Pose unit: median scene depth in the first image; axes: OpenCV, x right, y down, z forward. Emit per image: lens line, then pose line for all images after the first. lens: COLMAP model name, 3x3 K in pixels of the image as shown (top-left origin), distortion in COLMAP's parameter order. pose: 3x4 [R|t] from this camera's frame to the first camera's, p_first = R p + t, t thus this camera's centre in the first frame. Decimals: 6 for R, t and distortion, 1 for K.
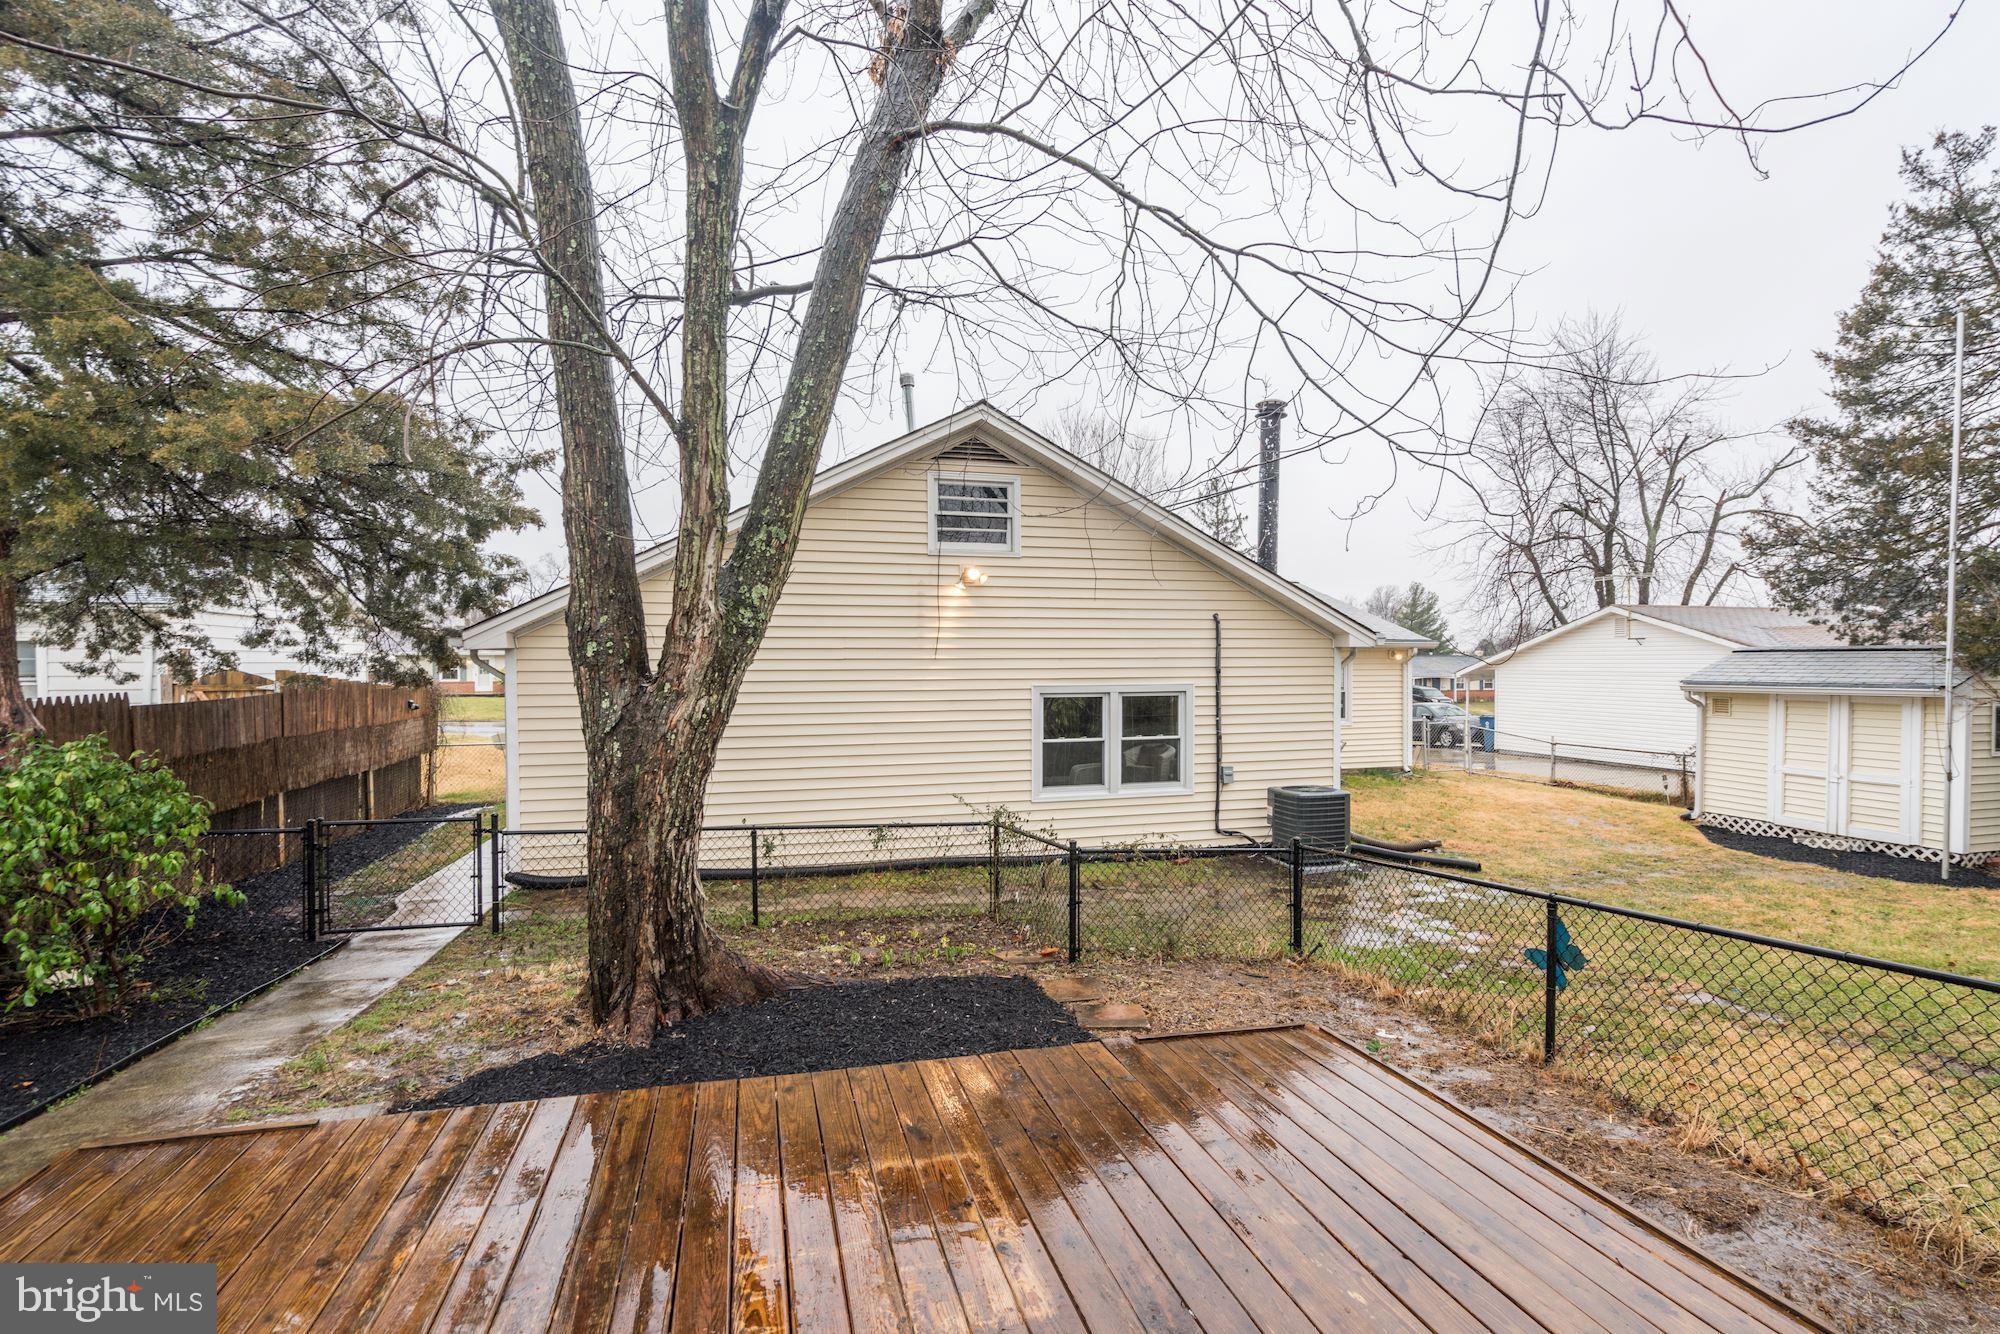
lens RADIAL K [[905.2, 0, 988.9], [0, 905.2, 685.6], [0, 0, 1]] dist [-0.004052, 0.001638]
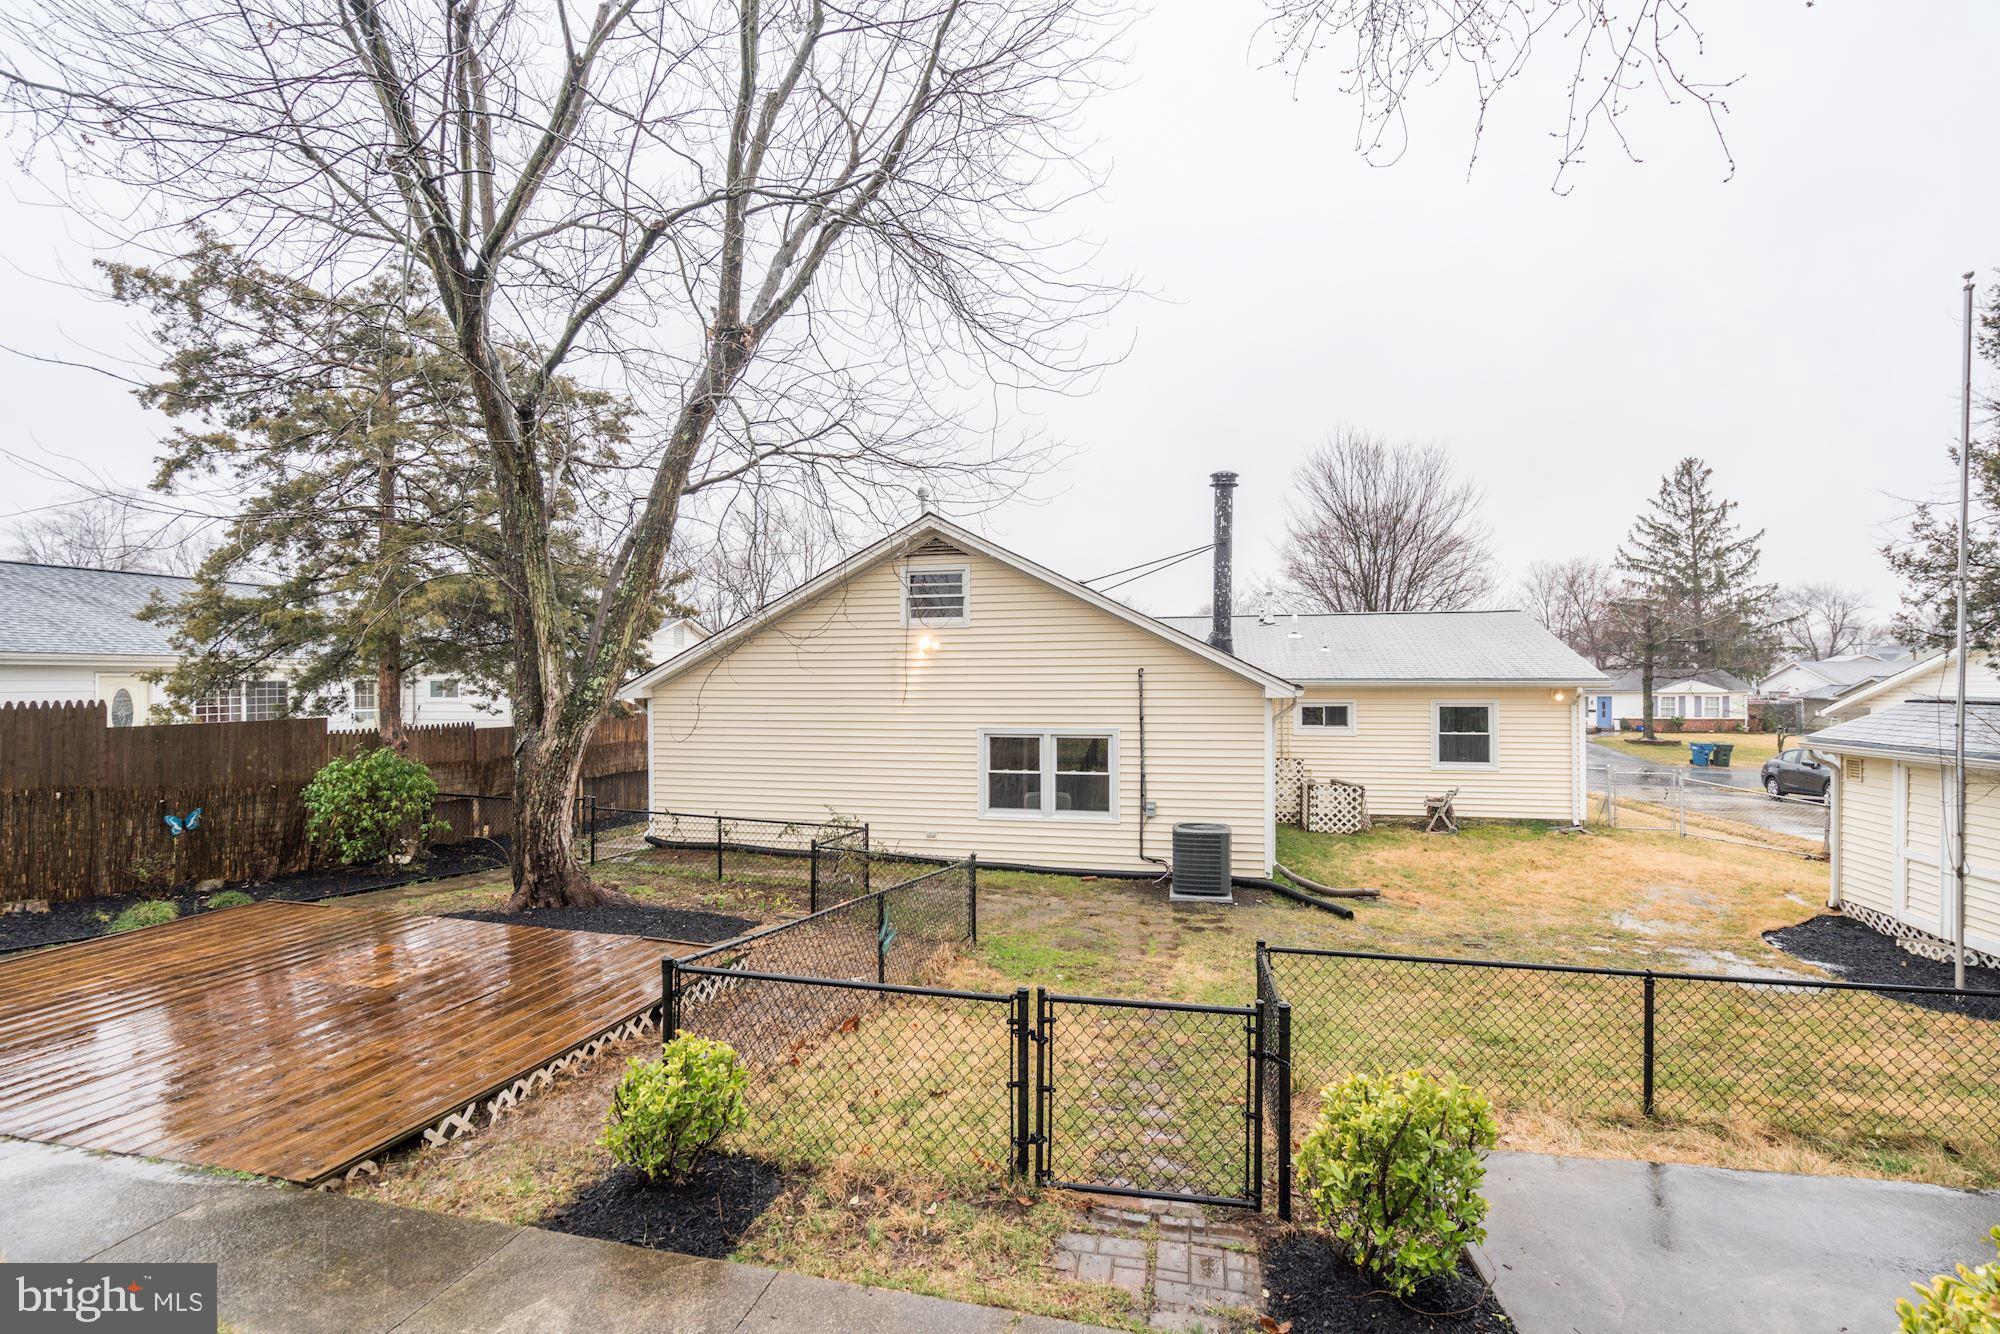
lens RADIAL K [[905.2, 0, 988.3], [0, 905.2, 678.1], [0, 0, 1]] dist [-0.004052, 0.001638]
pose [[0.876757, 0.000337, -0.480933, 0.645214], [-0.013038, 0.999649, -0.023069, -0.038384], [0.480756, 0.026497, 0.876454, -0.107952]]
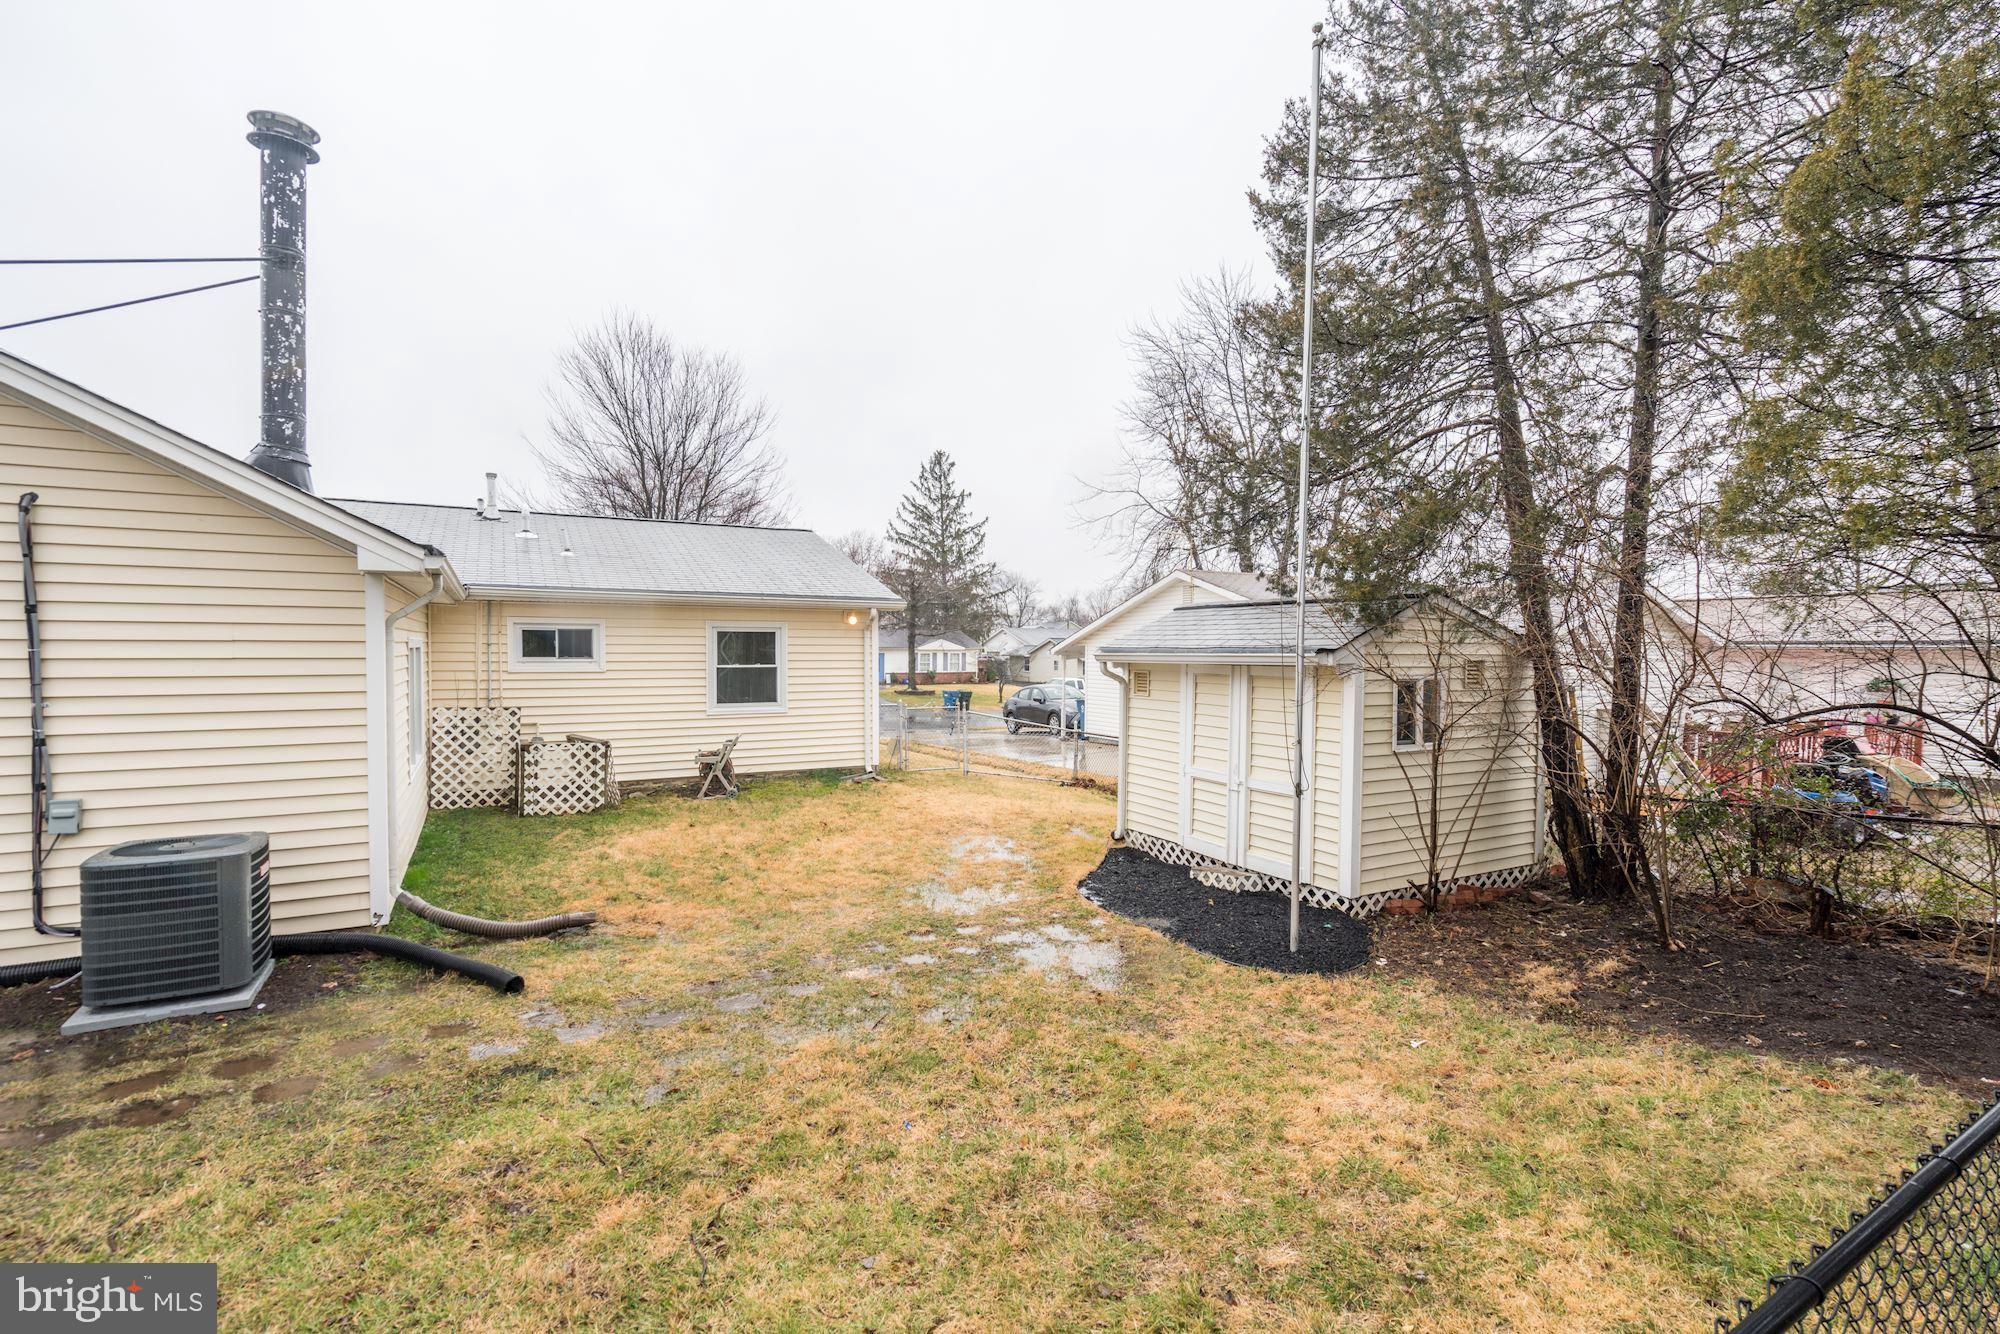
lens RADIAL K [[905.2, 0, 1000.2], [0, 905.2, 672.9], [0, 0, 1]] dist [-0.004052, 0.001638]
pose [[0.972410, 0.002220, 0.233269, 0.661395], [-0.002652, 0.999995, 0.001537, 0.016987], [-0.233265, -0.002113, 0.972411, 0.400887]]
